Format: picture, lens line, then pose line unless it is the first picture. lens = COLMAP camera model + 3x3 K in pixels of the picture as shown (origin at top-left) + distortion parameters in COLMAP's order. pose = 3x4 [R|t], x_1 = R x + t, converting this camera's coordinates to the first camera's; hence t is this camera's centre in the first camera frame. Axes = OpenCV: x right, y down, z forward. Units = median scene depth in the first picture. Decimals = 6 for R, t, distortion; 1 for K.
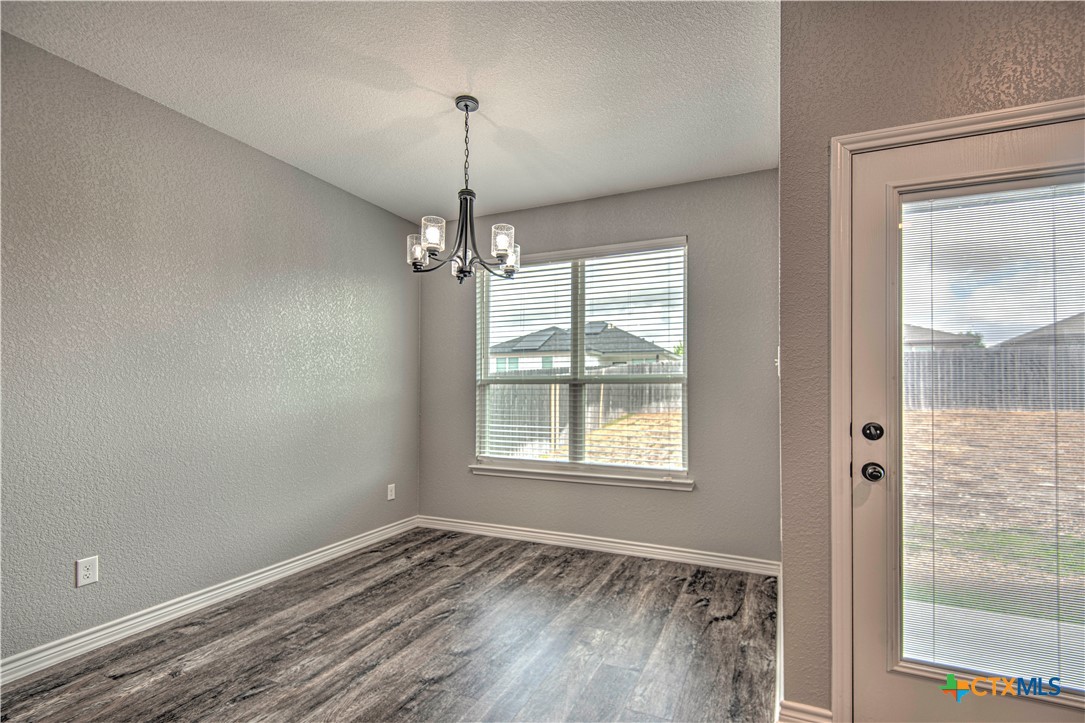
lens RADIAL K [[498.2, 0, 560.3], [0, 498.2, 382.9], [0, 0, 1]] dist [0.035806, -0.000091]
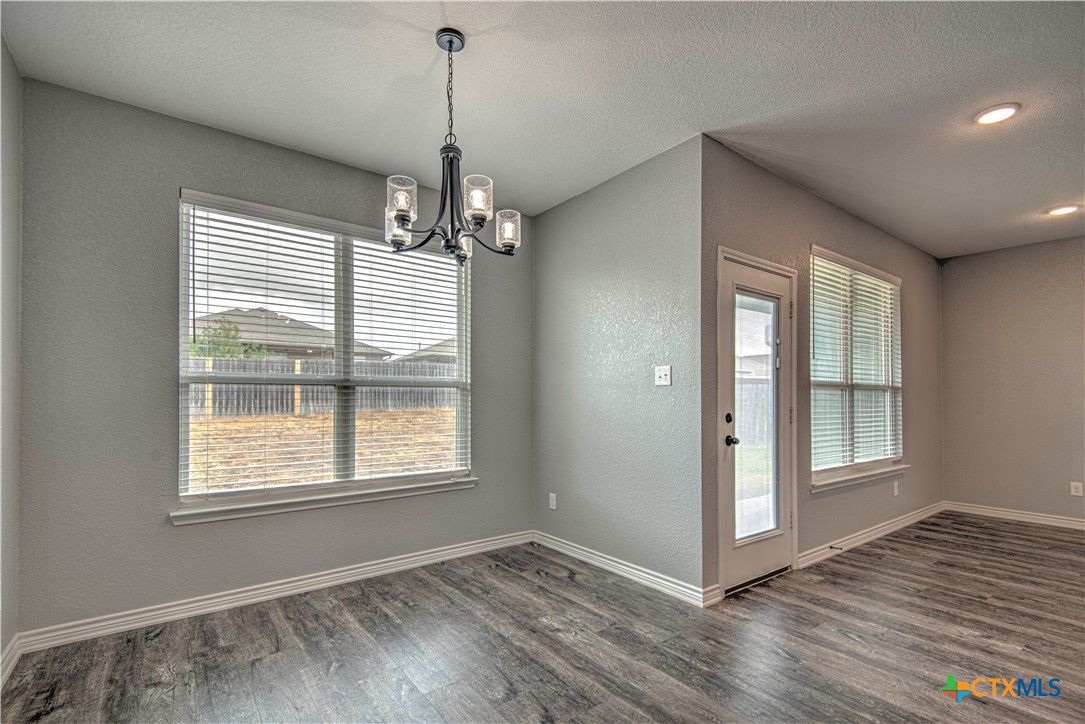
lens RADIAL K [[499.8, 0, 543.7], [0, 499.8, 395.1], [0, 0, 1]] dist [0.007075, -0.000113]
pose [[0.483792, -0.000995, 0.875182, -0.617781], [-0.016276, 0.999816, 0.010134, 0.004042], [-0.875032, -0.019147, 0.483687, 0.356945]]
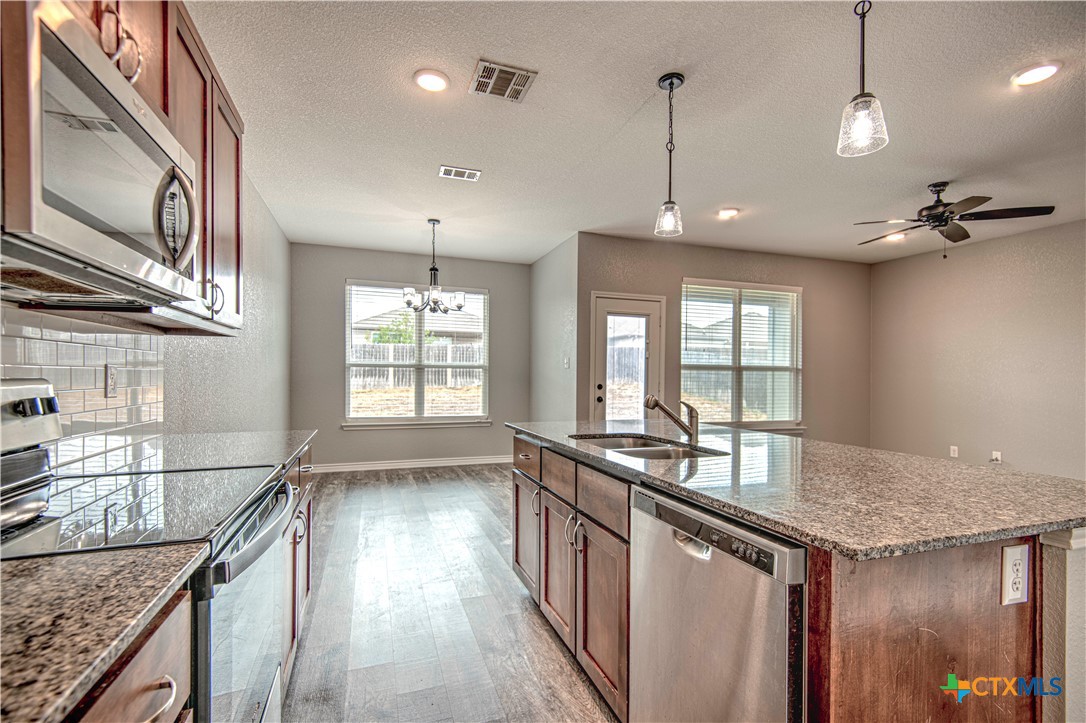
lens RADIAL K [[484.0, 0, 542.5], [0, 484.0, 382.1], [0, 0, 1]] dist [-0.000122, -0.000386]
pose [[0.736399, -0.010813, 0.676461, -0.849735], [-0.017992, 0.999206, 0.035559, -0.017059], [-0.676308, -0.038356, 0.735619, -0.495078]]
